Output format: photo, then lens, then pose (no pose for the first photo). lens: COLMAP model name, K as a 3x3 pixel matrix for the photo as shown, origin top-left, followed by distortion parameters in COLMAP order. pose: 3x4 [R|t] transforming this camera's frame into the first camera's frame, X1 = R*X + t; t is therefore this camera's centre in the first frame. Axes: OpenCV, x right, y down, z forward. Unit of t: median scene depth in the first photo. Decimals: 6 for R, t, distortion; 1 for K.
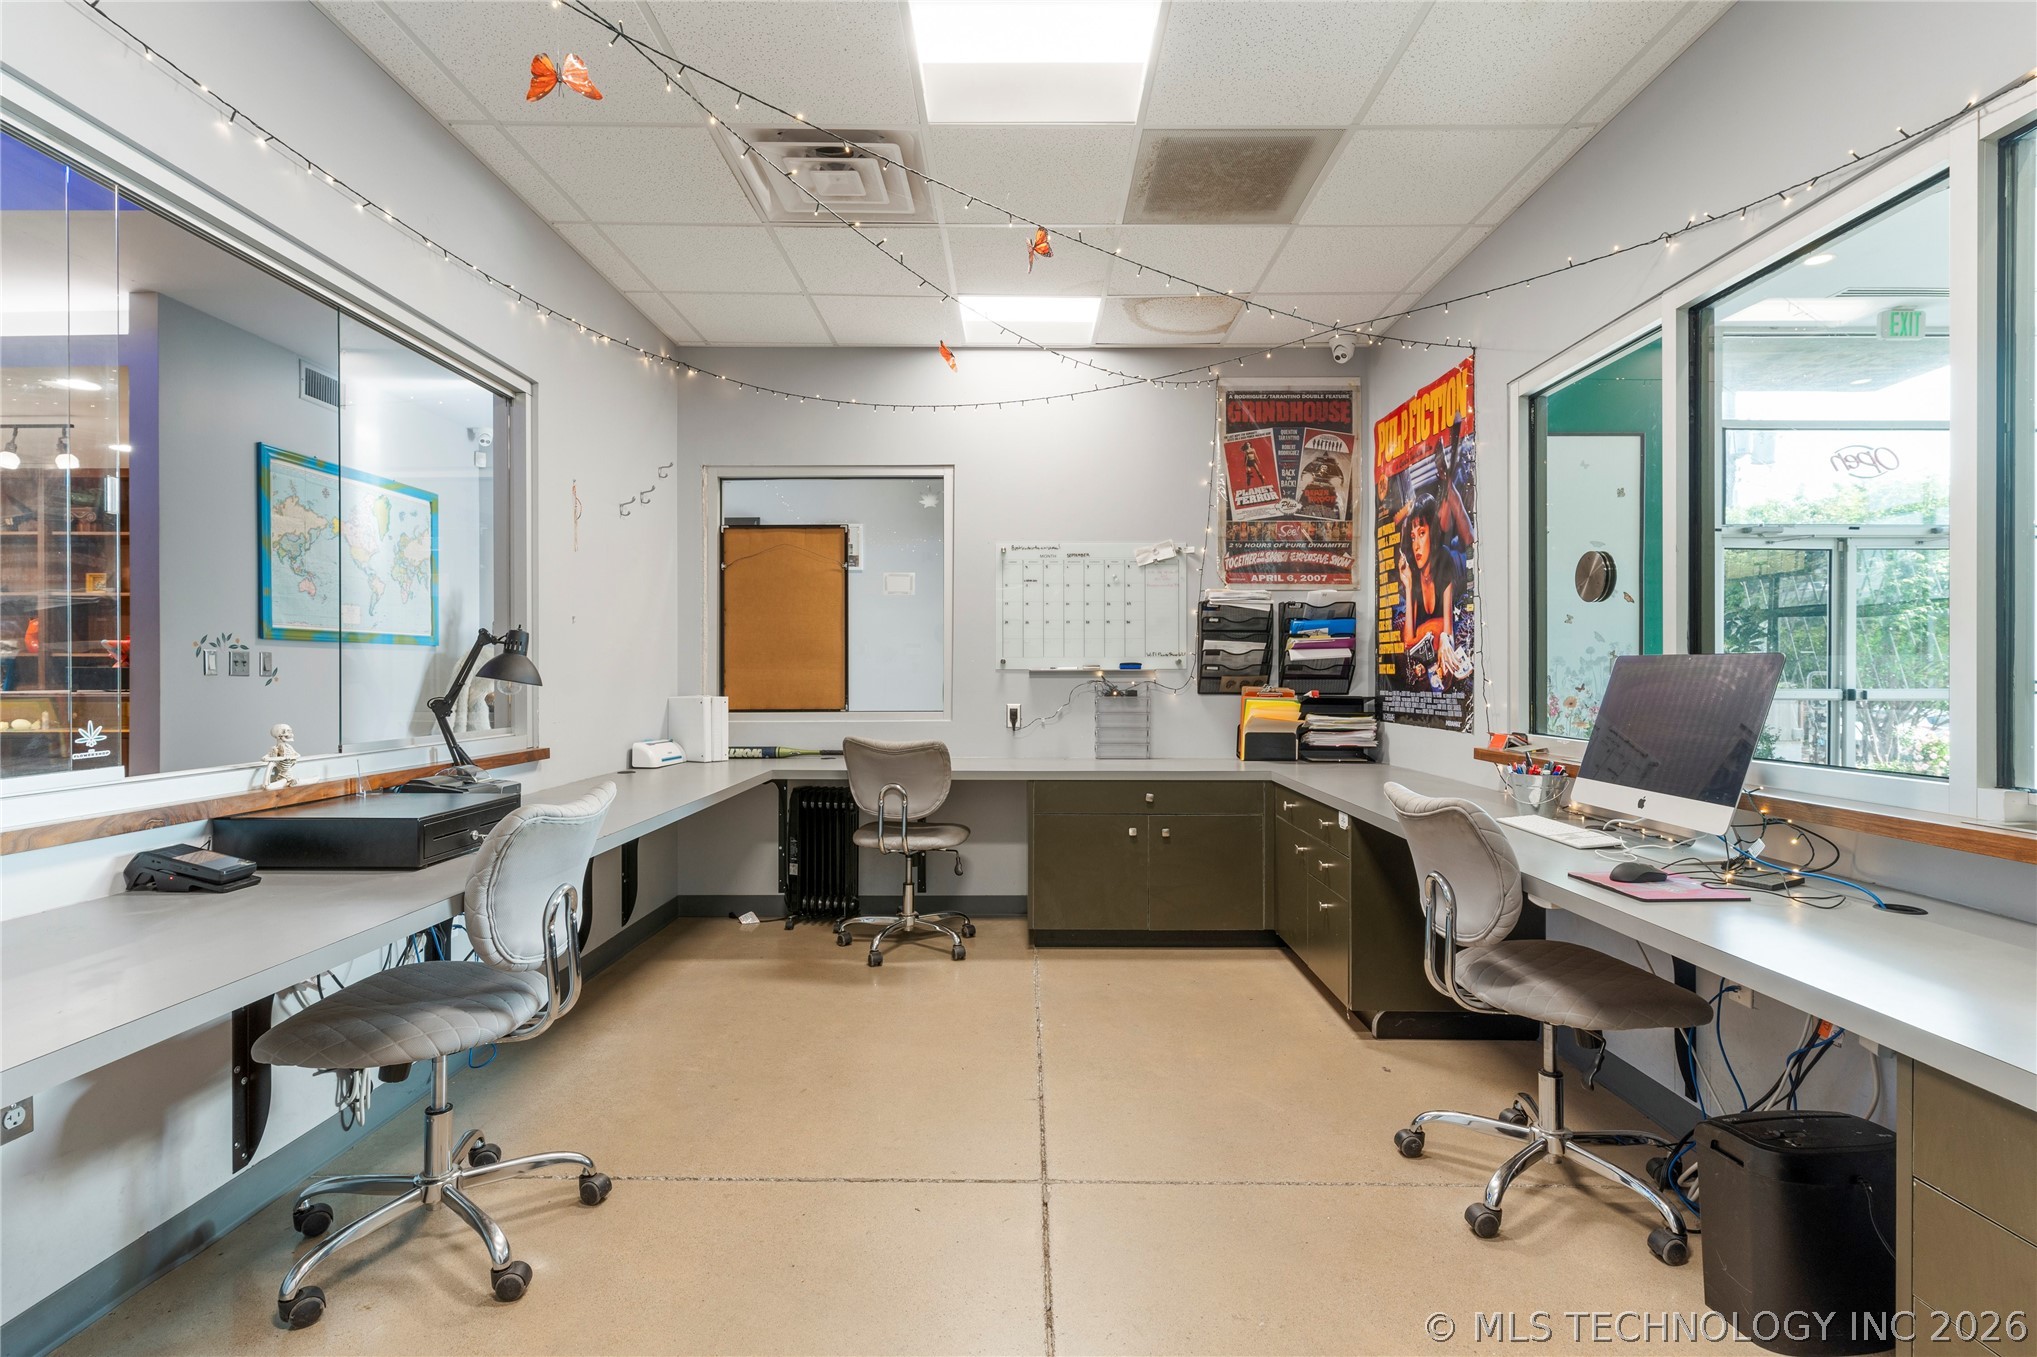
lens RADIAL K [[970.2, 0, 1019.4], [0, 970.2, 670.0], [0, 0, 1]] dist [0.001654, 0.000822]
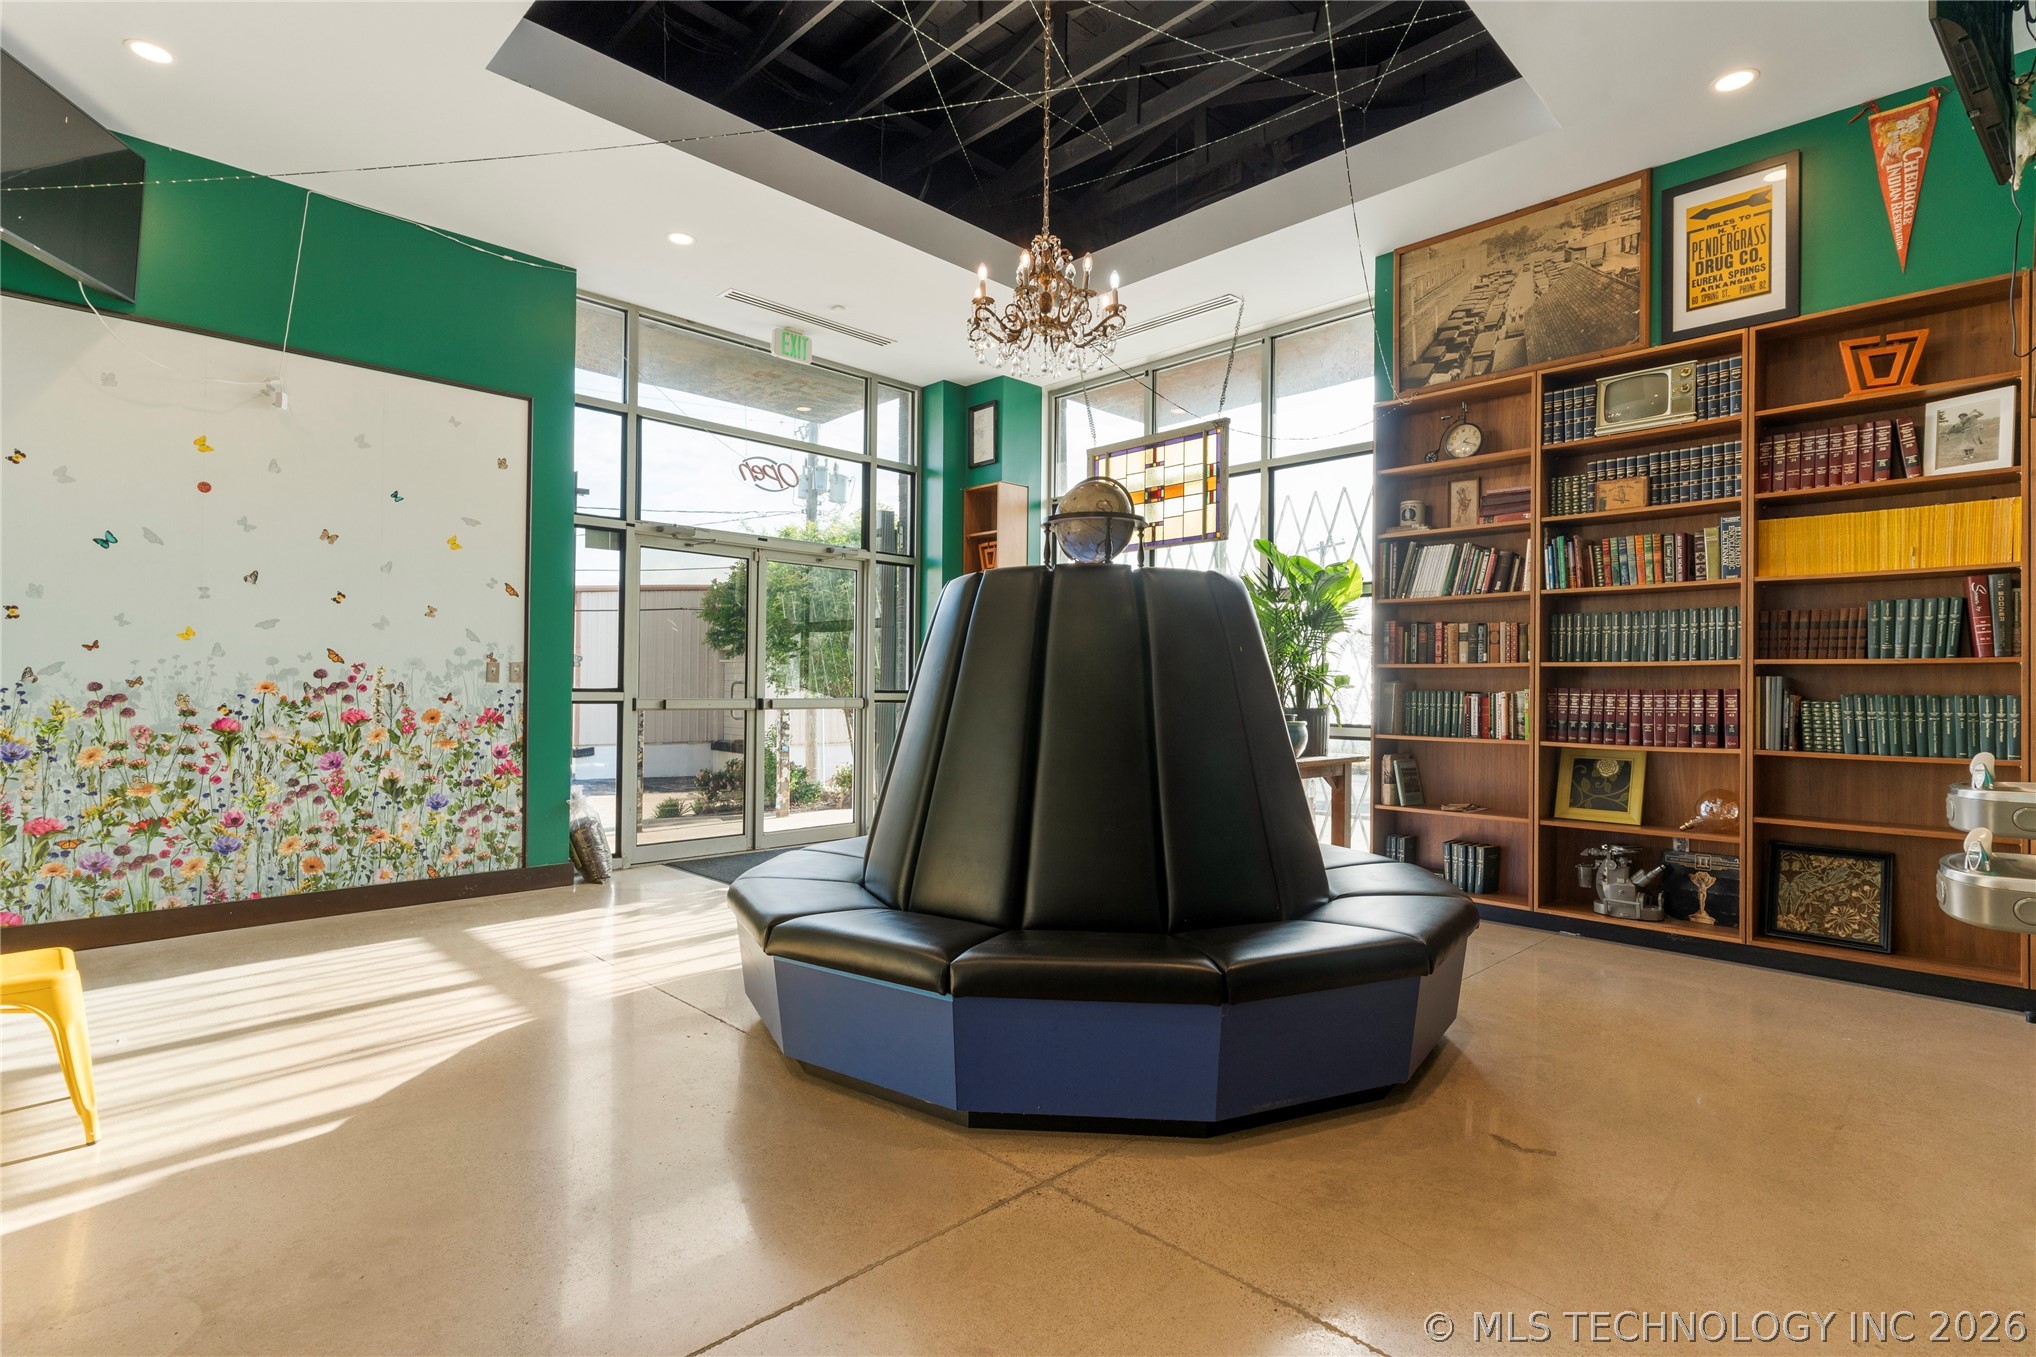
lens RADIAL K [[975.6, 0, 1018.0], [0, 975.6, 678.5], [0, 0, 1]] dist [0.001680, -0.000727]
pose [[0.705011, 0.009637, 0.709131, 0.477557], [-0.009721, 0.999945, -0.003925, 0.001049], [-0.709130, -0.004126, 0.705066, 0.133540]]
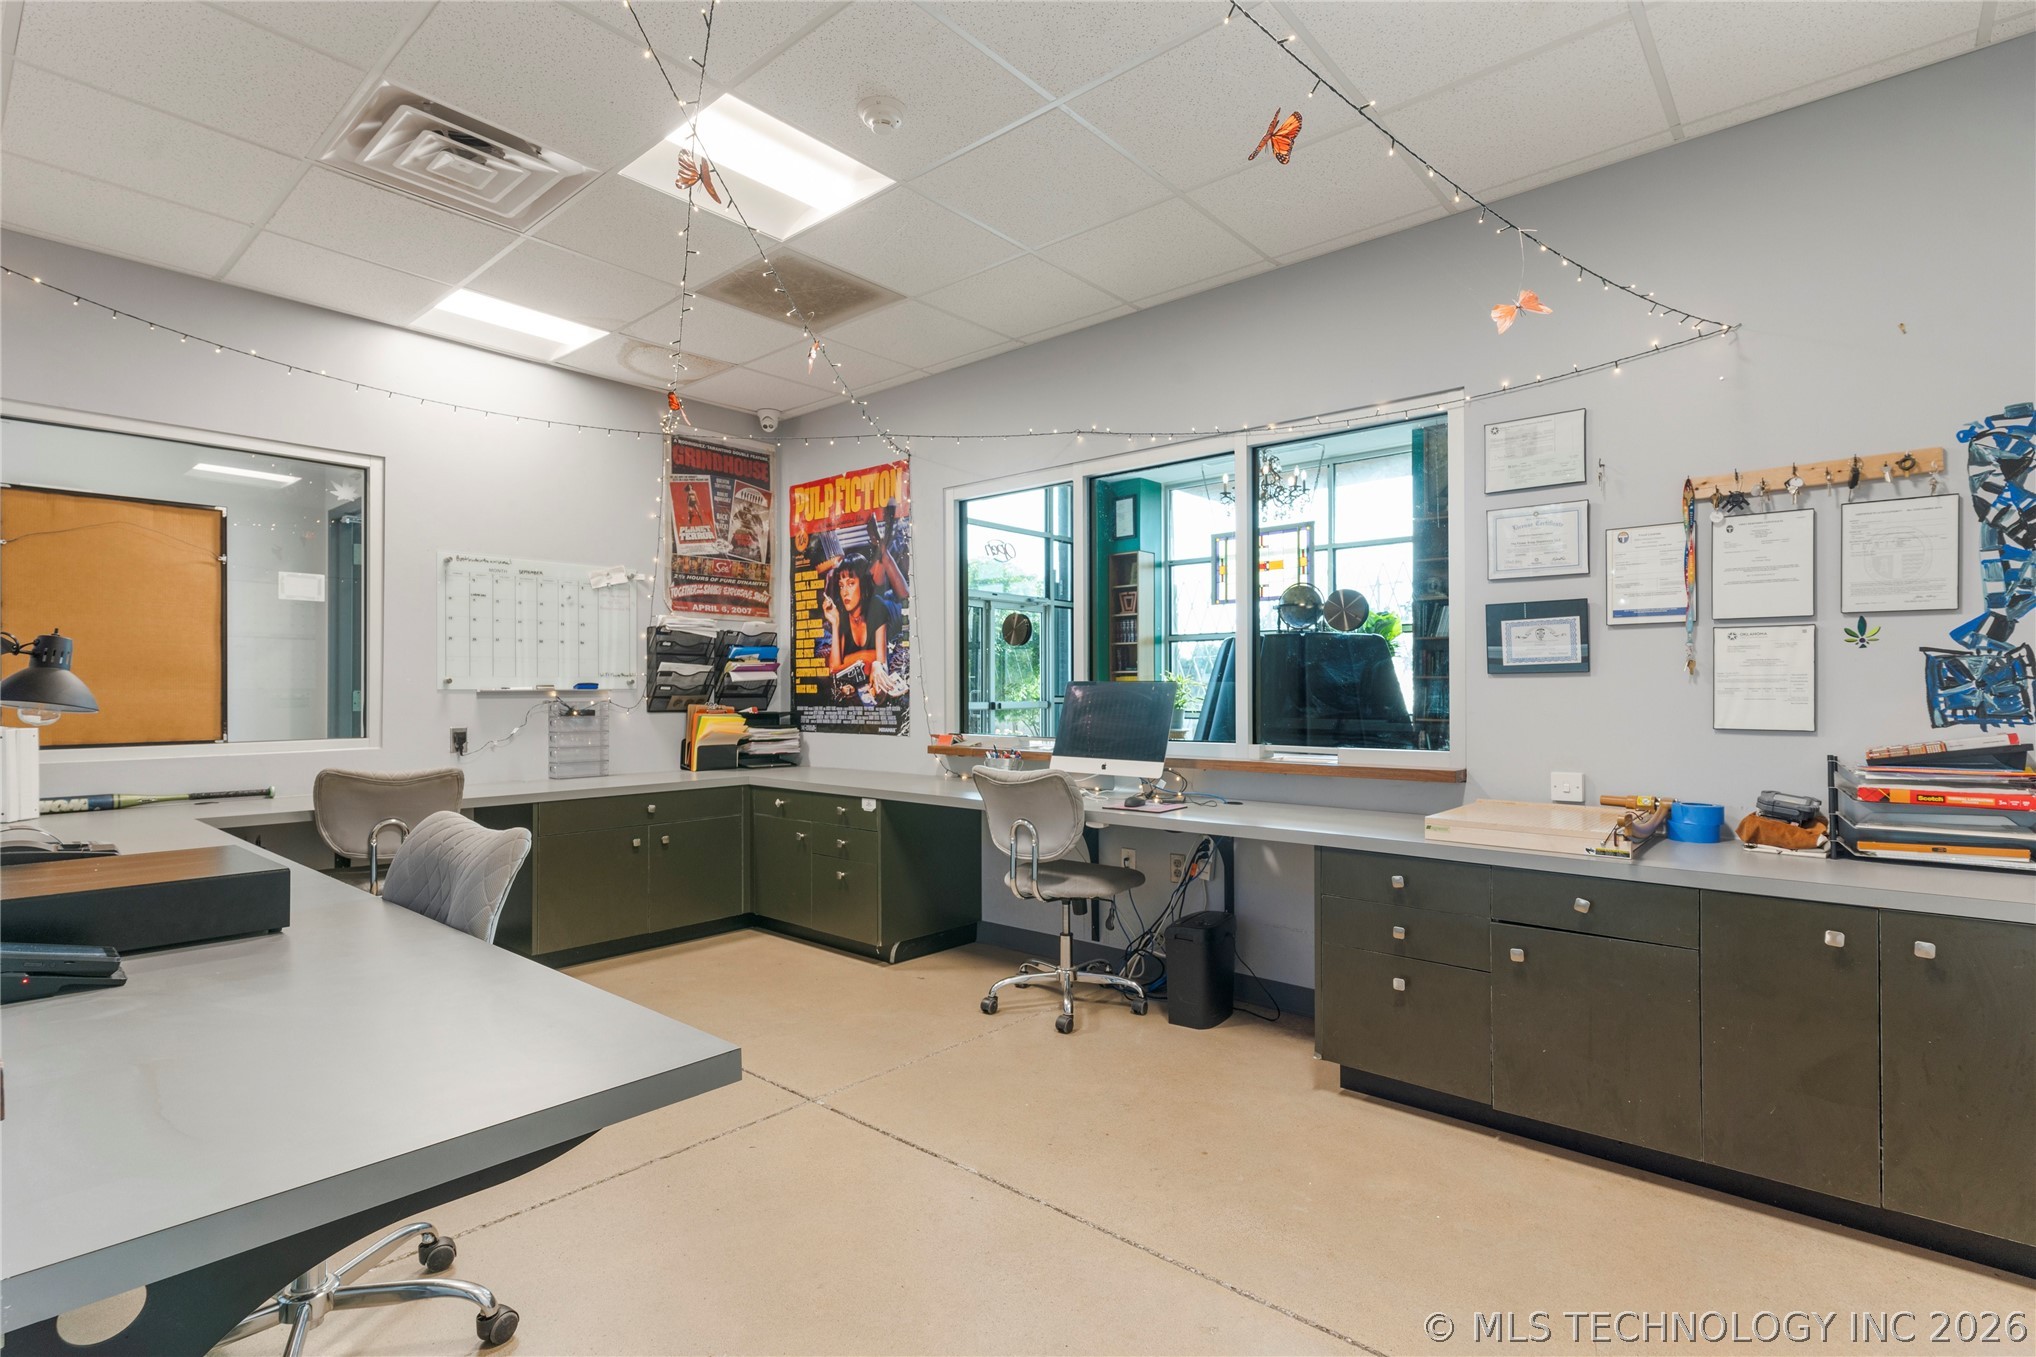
lens RADIAL K [[975.6, 0, 1018.0], [0, 975.6, 678.5], [0, 0, 1]] dist [0.001680, -0.000727]
pose [[0.653741, 0.007406, 0.756682, -0.371803], [0.000786, 0.999945, -0.010465, -0.000986], [-0.756718, 0.007436, 0.653700, -0.011881]]
